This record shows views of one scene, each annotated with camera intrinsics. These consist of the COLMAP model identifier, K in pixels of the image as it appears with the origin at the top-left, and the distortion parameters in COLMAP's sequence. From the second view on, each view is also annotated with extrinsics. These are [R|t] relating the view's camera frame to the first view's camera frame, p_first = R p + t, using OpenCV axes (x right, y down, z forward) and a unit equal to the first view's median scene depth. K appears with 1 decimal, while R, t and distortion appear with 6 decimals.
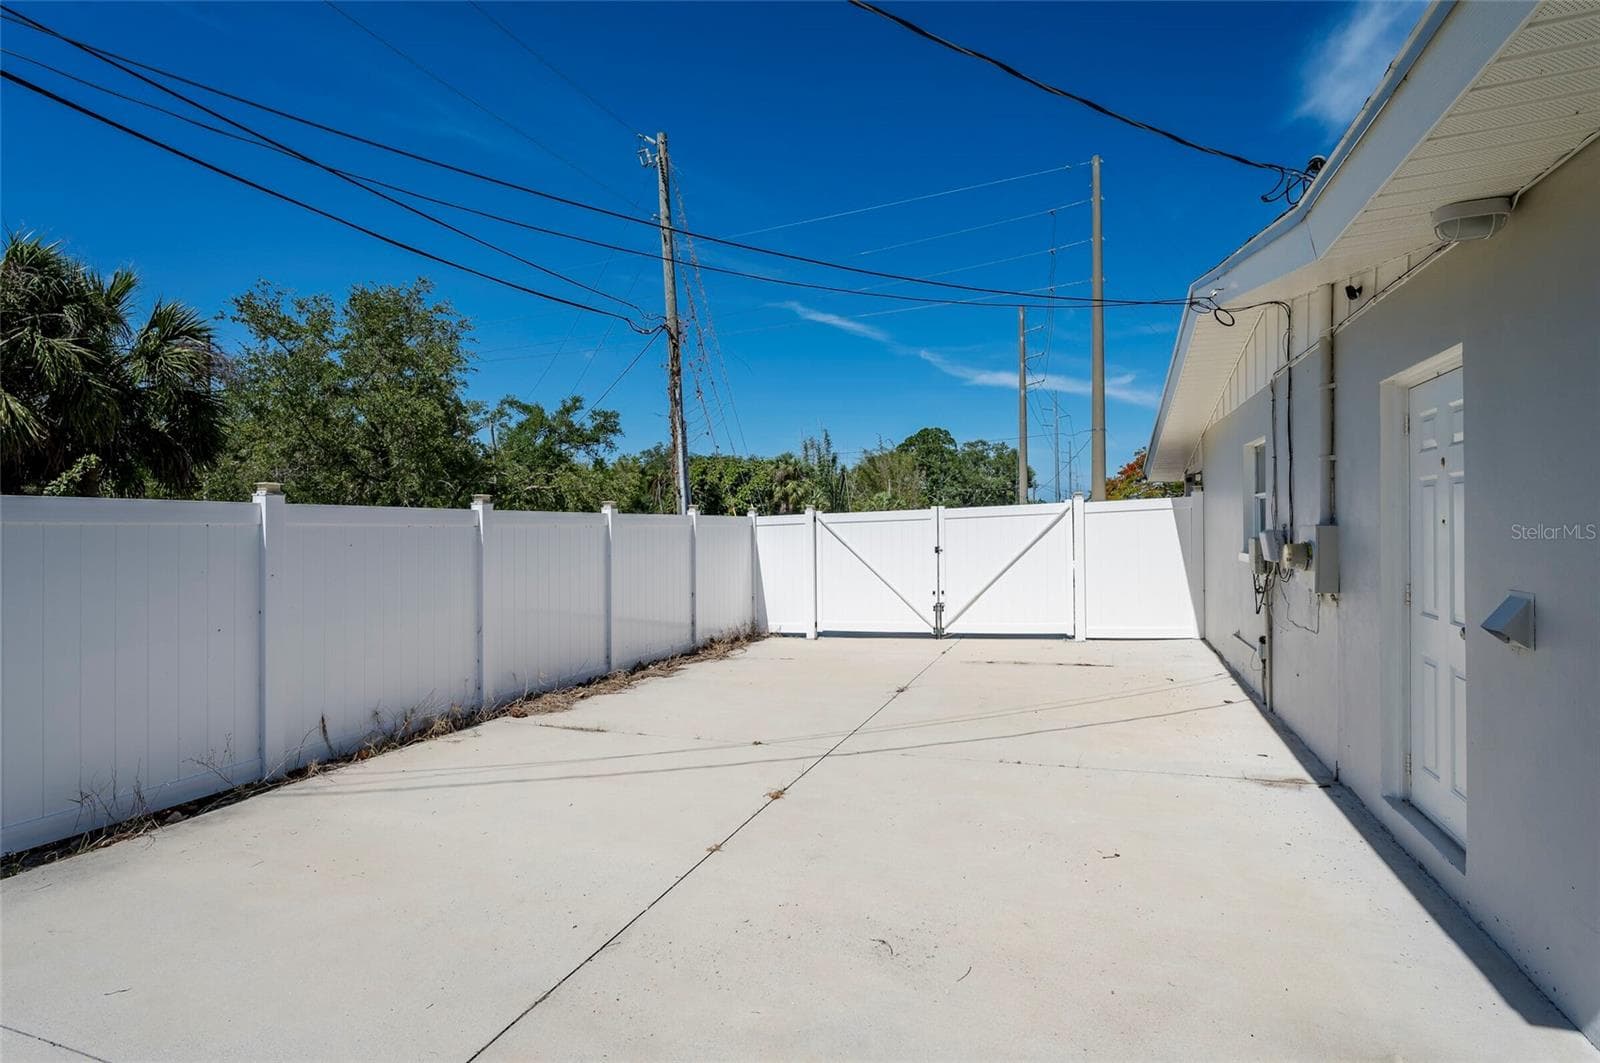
lens RADIAL K [[741.8, 0, 798.0], [0, 741.8, 525.0], [0, 0, 1]] dist [-0.008153, 0.000048]
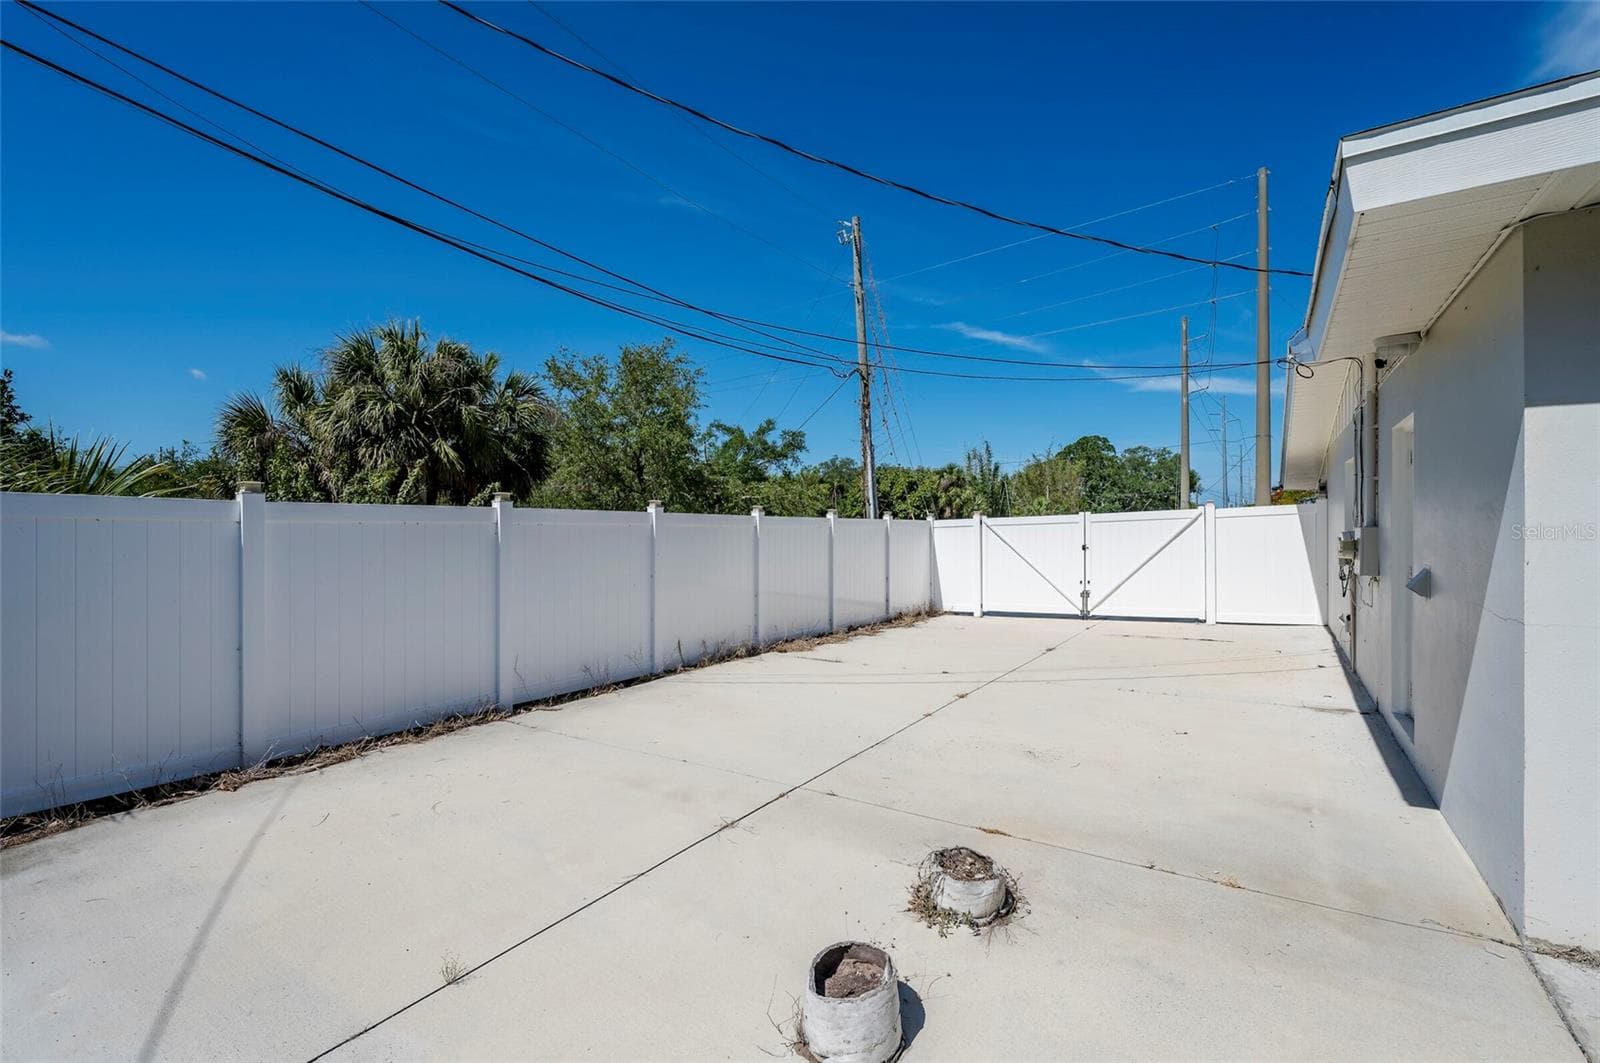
lens RADIAL K [[666.1, 0, 802.5], [0, 666.1, 530.1], [0, 0, 1]] dist [0.002252, -0.000080]
pose [[0.973345, 0.003527, -0.229319, -0.013189], [-0.002730, 0.999989, 0.003796, 0.001565], [0.229329, -0.003069, 0.973344, -0.174349]]
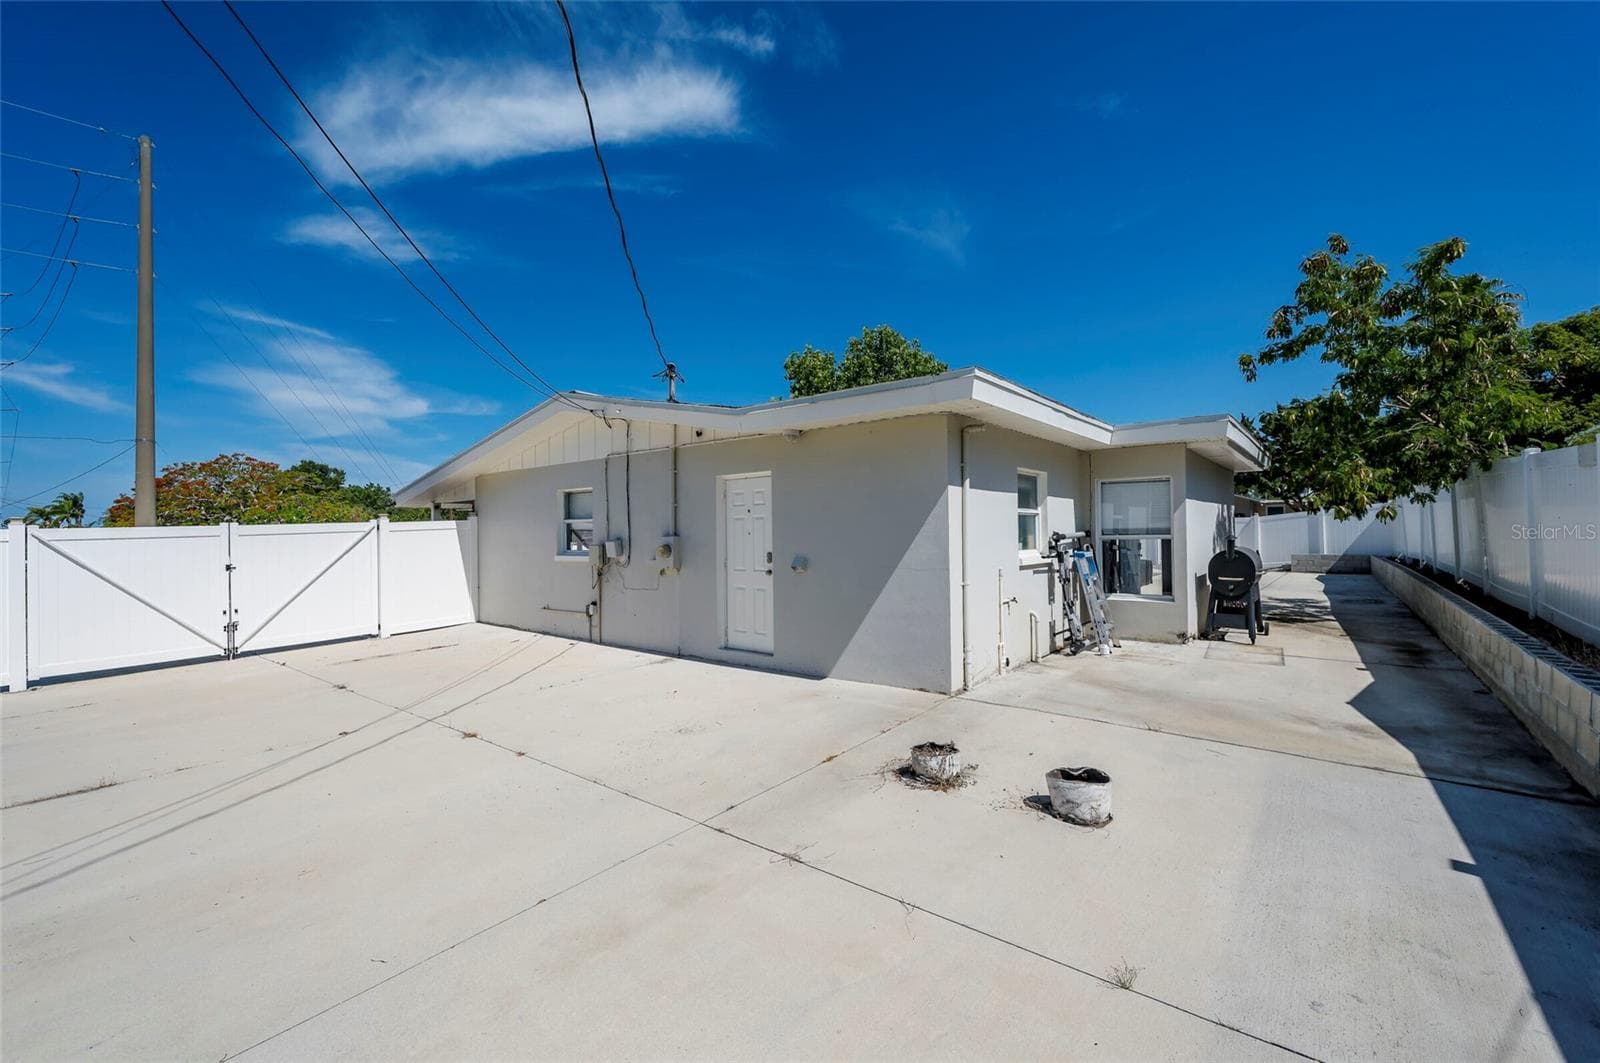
lens RADIAL K [[666.1, 0, 787.8], [0, 666.1, 528.1], [0, 0, 1]] dist [0.002252, -0.000080]
pose [[0.325802, 0.016501, 0.945294, -0.376955], [0.010699, 0.999719, -0.021138, 0.007692], [-0.945377, 0.017000, 0.325534, 0.023035]]
